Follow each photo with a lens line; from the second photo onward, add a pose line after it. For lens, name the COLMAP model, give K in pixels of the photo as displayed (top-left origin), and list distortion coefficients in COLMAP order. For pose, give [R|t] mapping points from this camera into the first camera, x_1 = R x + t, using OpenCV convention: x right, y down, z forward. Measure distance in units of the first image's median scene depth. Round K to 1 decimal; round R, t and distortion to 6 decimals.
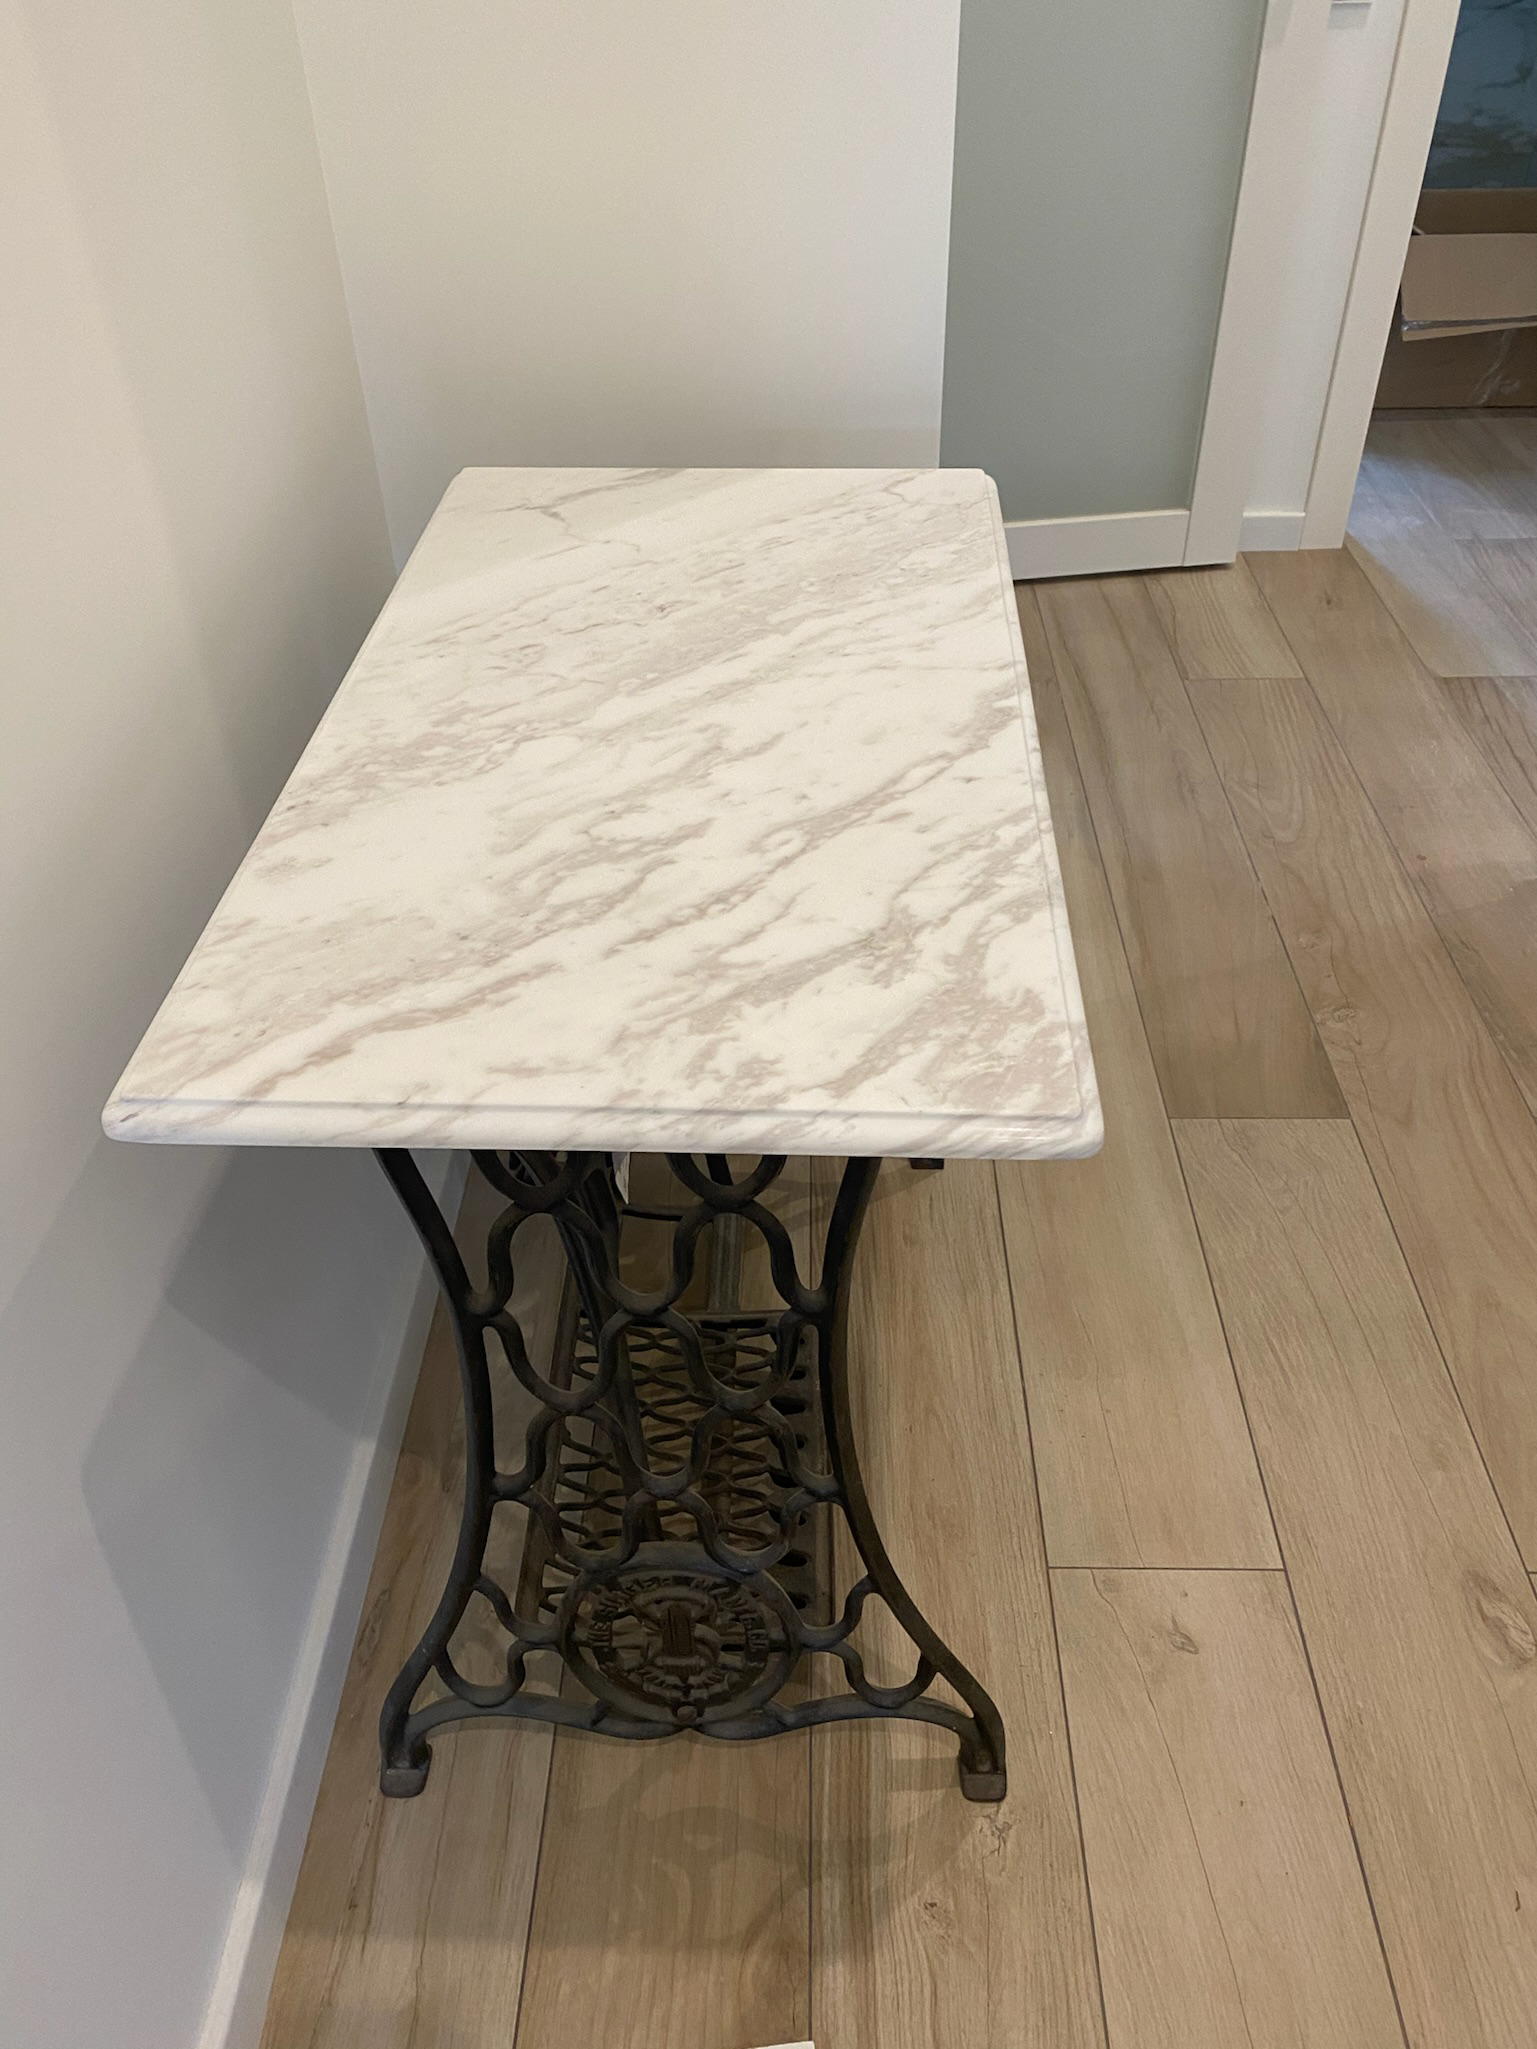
lens RADIAL K [[1601.7, 0, 768.5], [0, 1601.7, 1024.5], [0, 0, 1]] dist [0.087435, -0.150688]
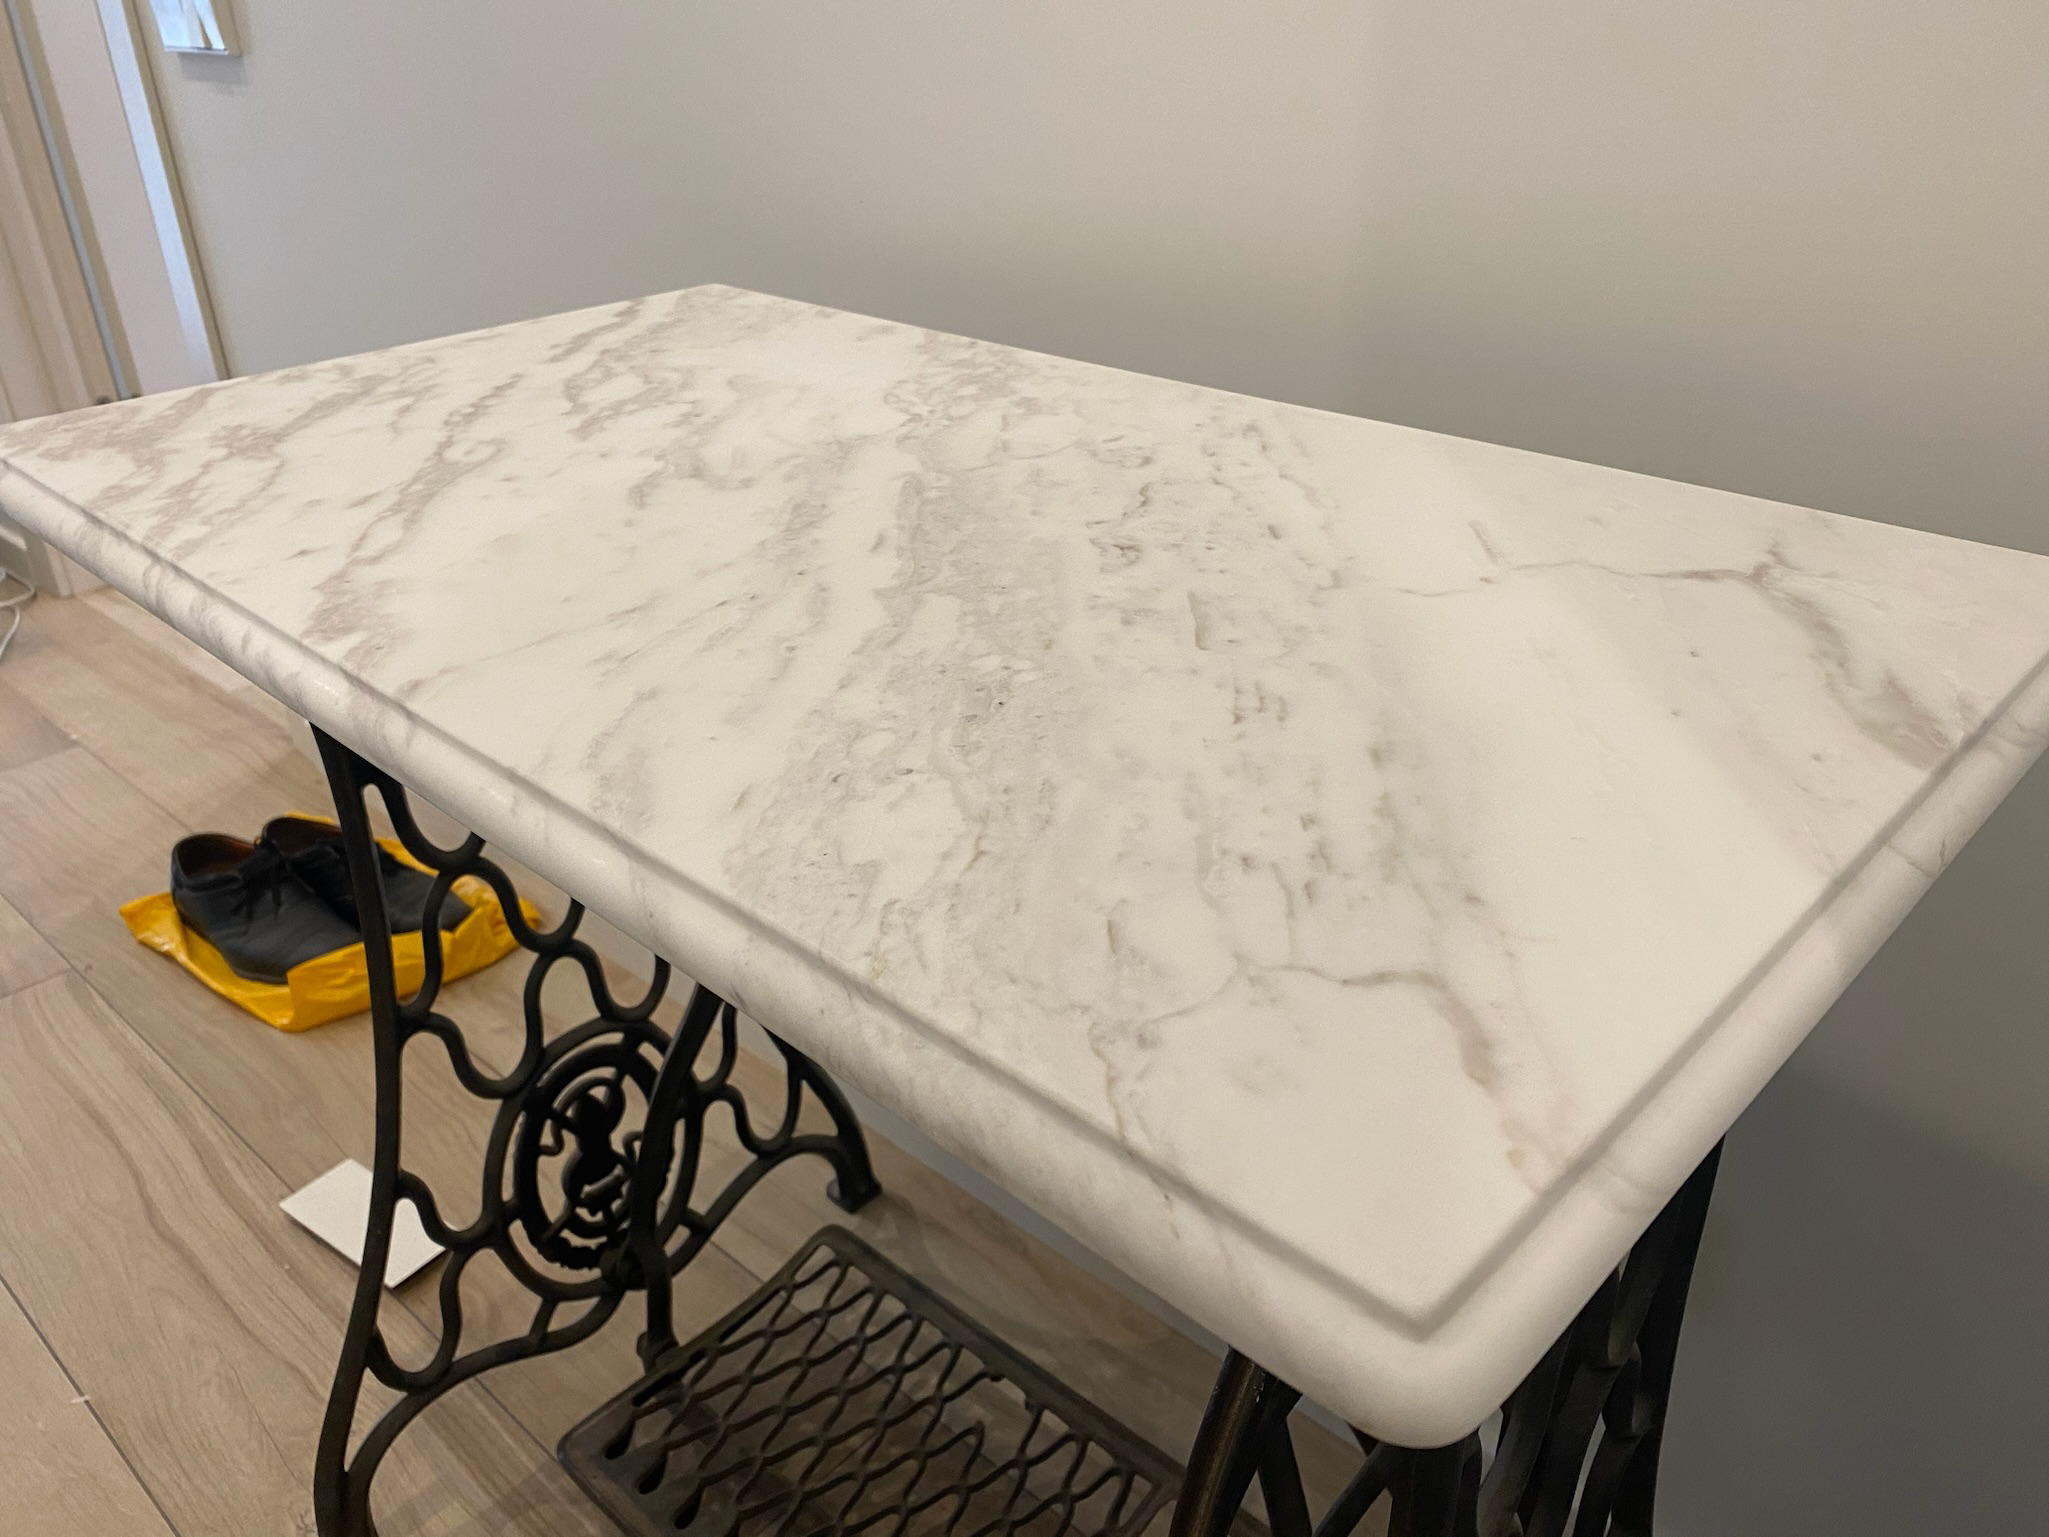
lens RADIAL K [[1601.7, 0, 1024.5], [0, 1601.7, 768.5], [0, 0, 1]] dist [0.087435, -0.150688]
pose [[-0.670202, 0.368264, -0.644369, 0.373759], [-0.440099, 0.501903, 0.744585, -0.703409], [0.597614, 0.782608, -0.174303, 1.336641]]
